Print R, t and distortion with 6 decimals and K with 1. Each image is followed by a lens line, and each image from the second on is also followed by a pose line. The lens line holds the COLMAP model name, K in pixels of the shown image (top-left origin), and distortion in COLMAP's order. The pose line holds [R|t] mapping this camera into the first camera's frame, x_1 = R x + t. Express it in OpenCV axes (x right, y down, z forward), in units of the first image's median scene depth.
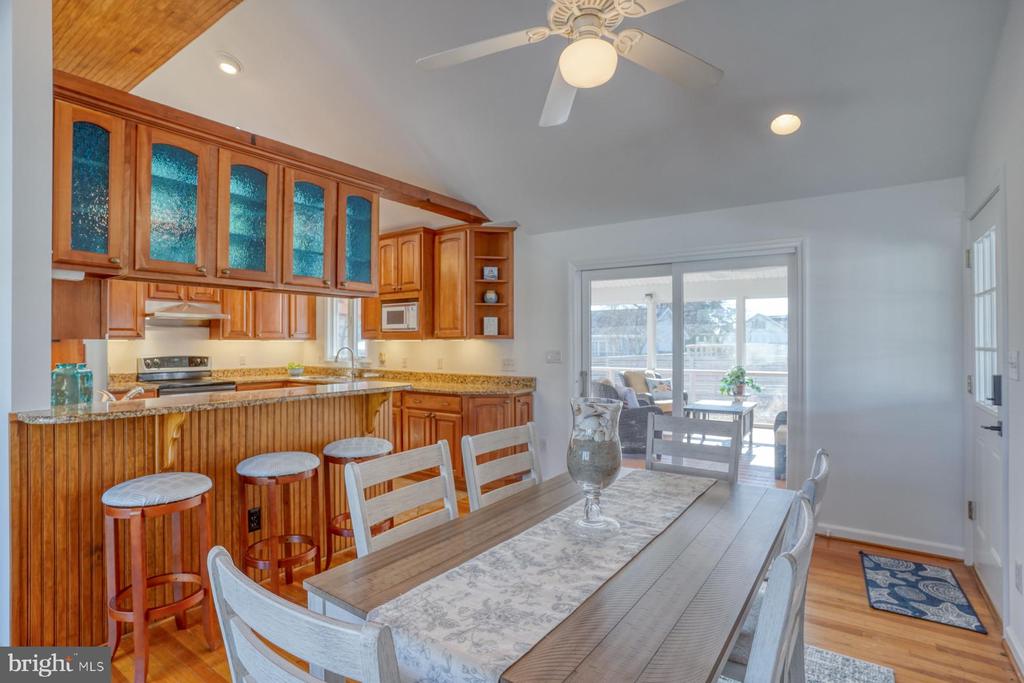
lens RADIAL K [[513.0, 0, 508.5], [0, 513.0, 336.3], [0, 0, 1]] dist [-0.022064, 0.000491]
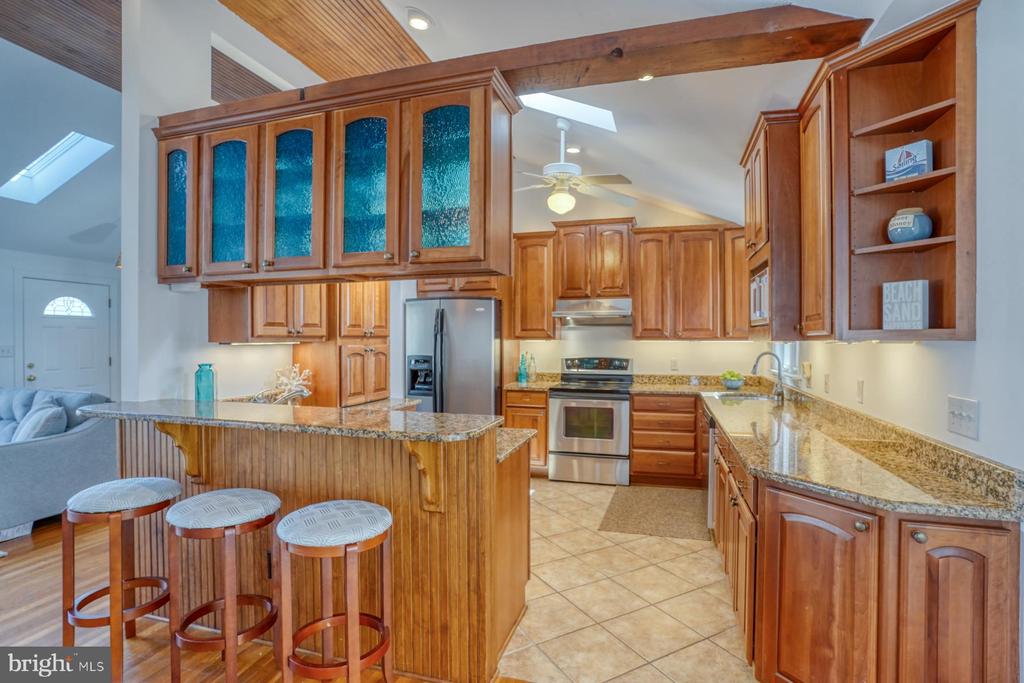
lens RADIAL K [[513.0, 0, 508.5], [0, 513.0, 336.3], [0, 0, 1]] dist [-0.022064, 0.000491]
pose [[0.325131, -0.005582, -0.945653, 0.200051], [0.010616, 0.999941, -0.002253, 0.000297], [0.945610, -0.009307, 0.325171, 0.568889]]
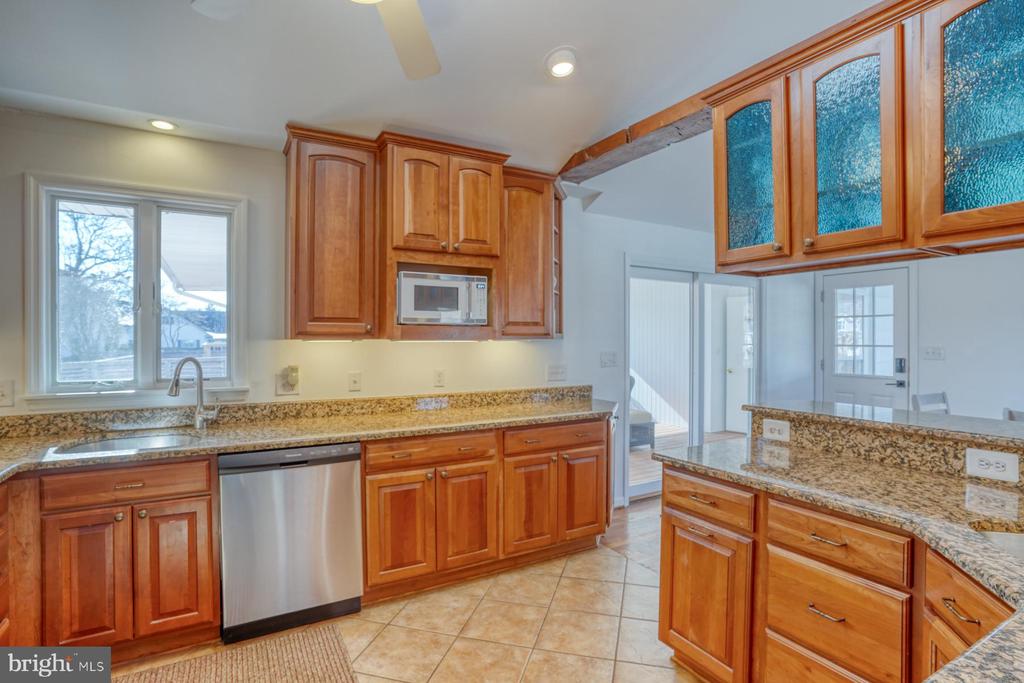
lens RADIAL K [[513.0, 0, 508.5], [0, 513.0, 336.3], [0, 0, 1]] dist [-0.022064, 0.000491]
pose [[0.422281, 0.005639, 0.906448, -0.668903], [-0.009243, 0.999955, -0.001914, 0.003551], [-0.906418, -0.007570, 0.422314, 0.689423]]
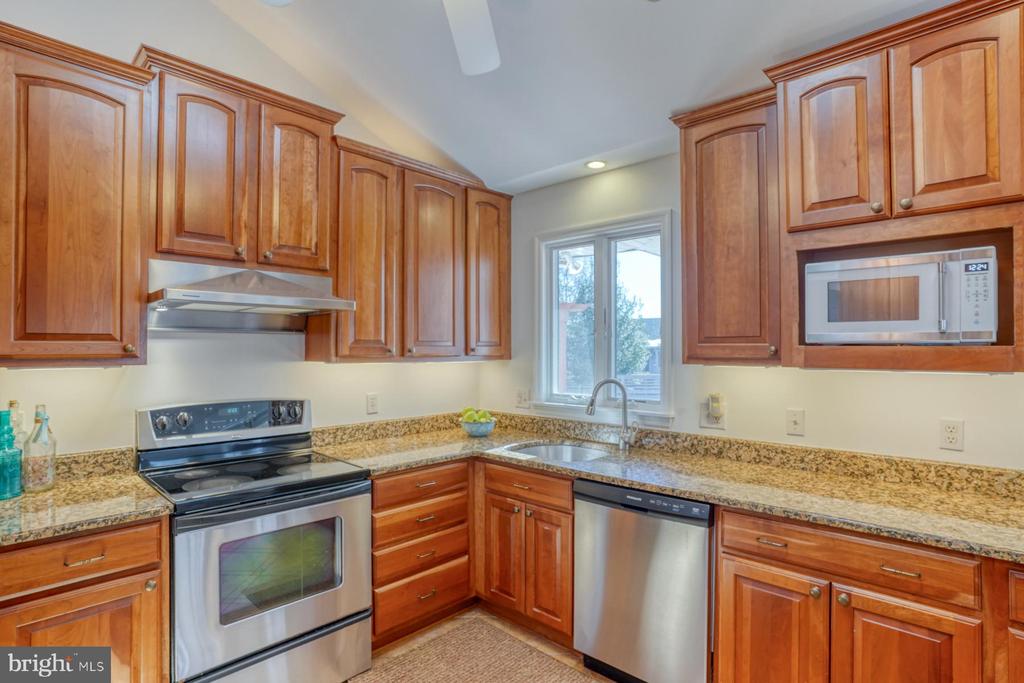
lens RADIAL K [[529.7, 0, 520.2], [0, 529.7, 346.5], [0, 0, 1]] dist [-0.041564, 0.001143]
pose [[0.993473, 0.001479, -0.114056, -0.394580], [-0.001158, 0.999995, 0.002885, -0.007997], [0.114060, -0.002734, 0.993470, 0.639795]]
